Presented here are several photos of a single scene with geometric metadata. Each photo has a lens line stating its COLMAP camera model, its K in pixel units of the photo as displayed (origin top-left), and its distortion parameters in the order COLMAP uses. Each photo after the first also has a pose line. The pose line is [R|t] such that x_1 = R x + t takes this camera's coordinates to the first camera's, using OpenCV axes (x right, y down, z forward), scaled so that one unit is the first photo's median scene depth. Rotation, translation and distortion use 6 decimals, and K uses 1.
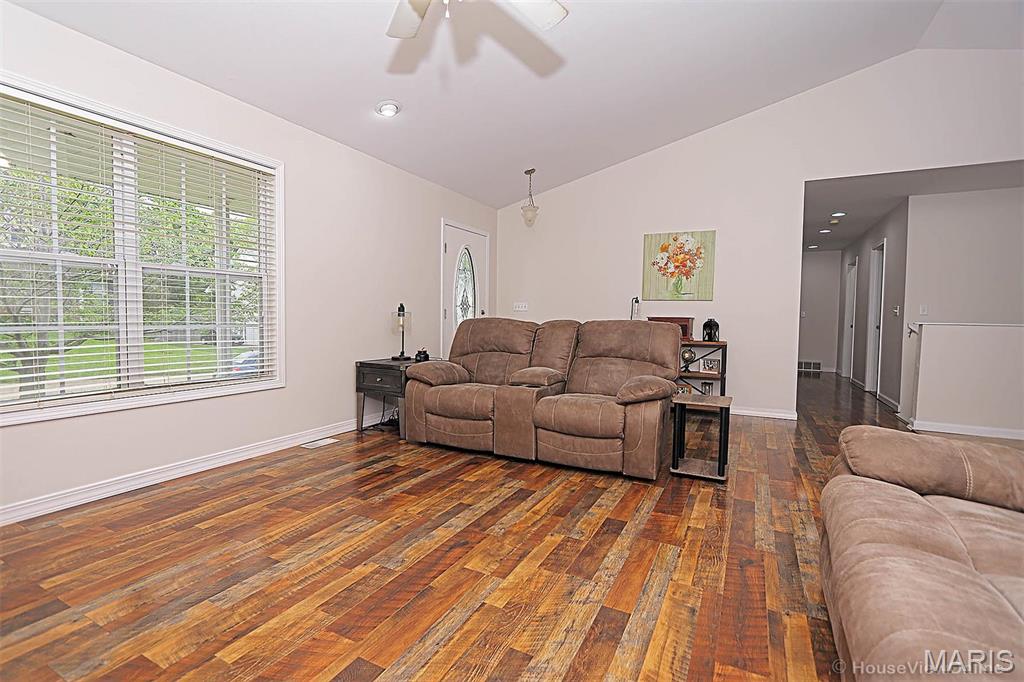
lens RADIAL K [[471.9, 0, 504.8], [0, 471.9, 337.7], [0, 0, 1]] dist [-0.015645, 0.002357]
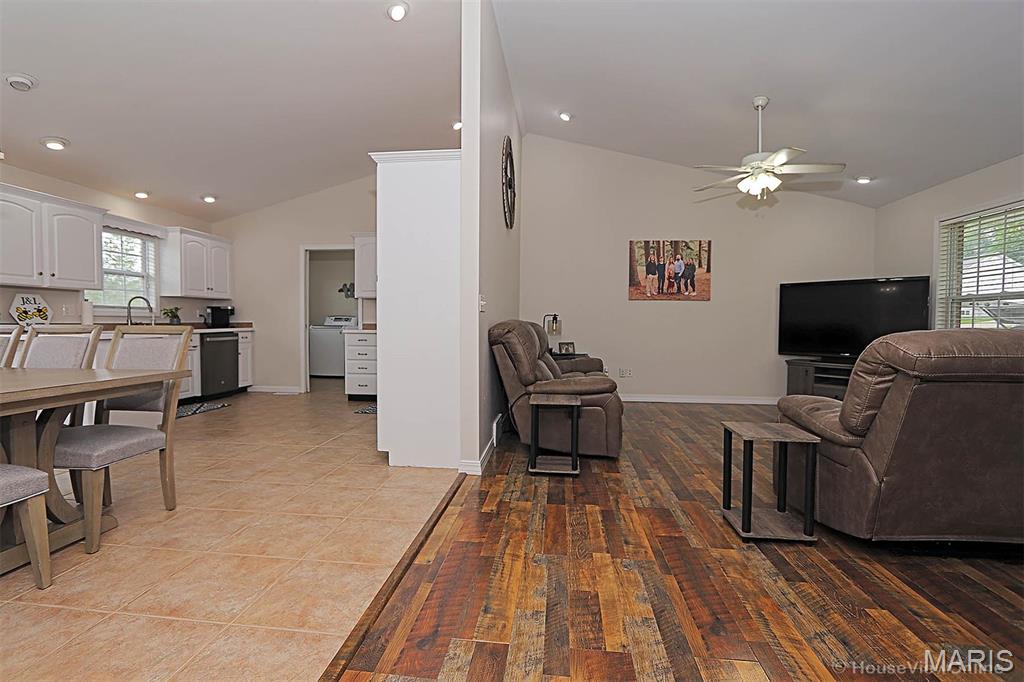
lens RADIAL K [[471.9, 0, 504.8], [0, 471.9, 337.7], [0, 0, 1]] dist [-0.015645, 0.002357]
pose [[-0.931949, -0.007059, -0.362520, 1.436269], [-0.033706, 0.997168, 0.067234, -0.070184], [0.361019, 0.074877, -0.929548, 2.037623]]
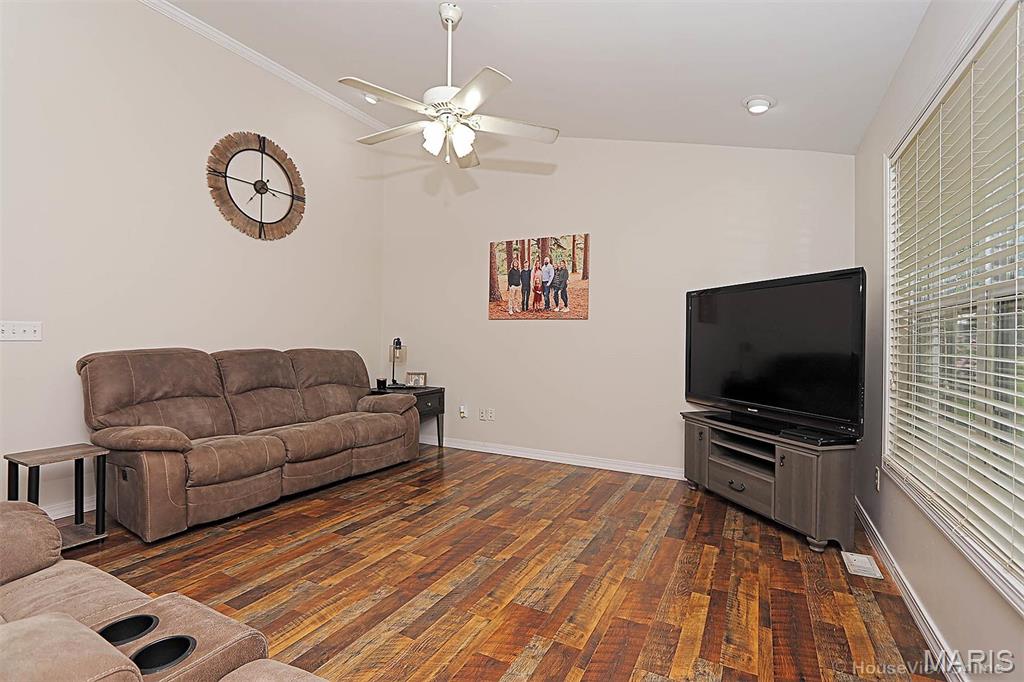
lens RADIAL K [[471.9, 0, 504.8], [0, 471.9, 337.7], [0, 0, 1]] dist [-0.015645, 0.002357]
pose [[-0.999659, -0.023302, 0.011763, -0.247549], [-0.022793, 0.998870, 0.041696, -0.134762], [-0.012721, 0.041413, -0.999061, 1.844870]]
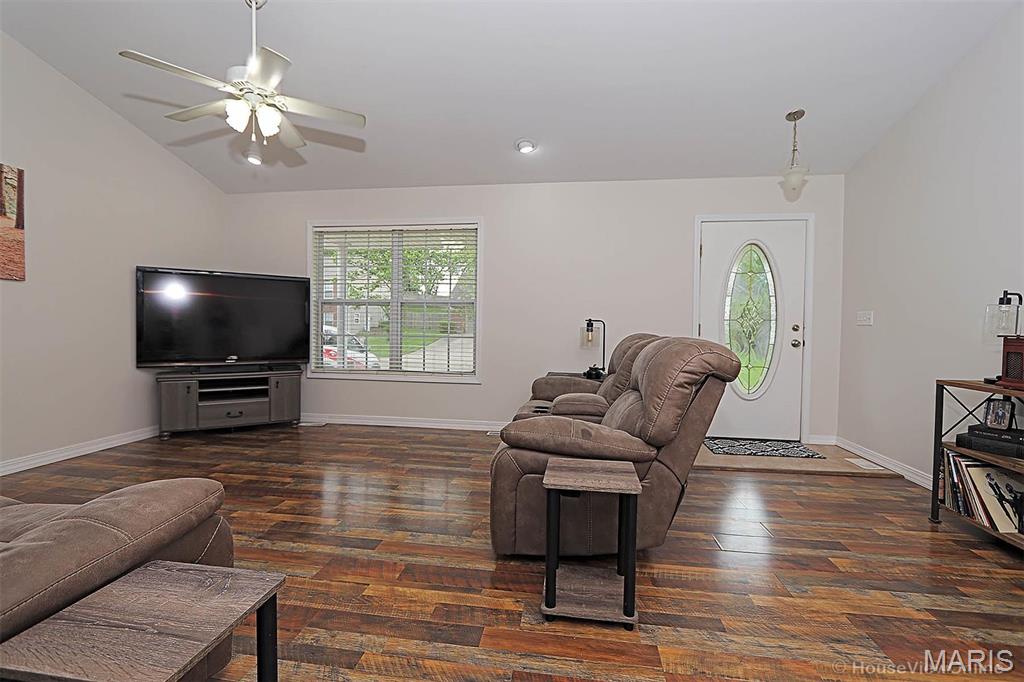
lens RADIAL K [[471.9, 0, 504.8], [0, 471.9, 337.7], [0, 0, 1]] dist [-0.015645, 0.002357]
pose [[0.330821, 0.014118, -0.943588, 1.236892], [-0.050780, 0.998706, -0.002861, -0.038466], [0.942326, 0.048862, 0.331110, 0.931431]]
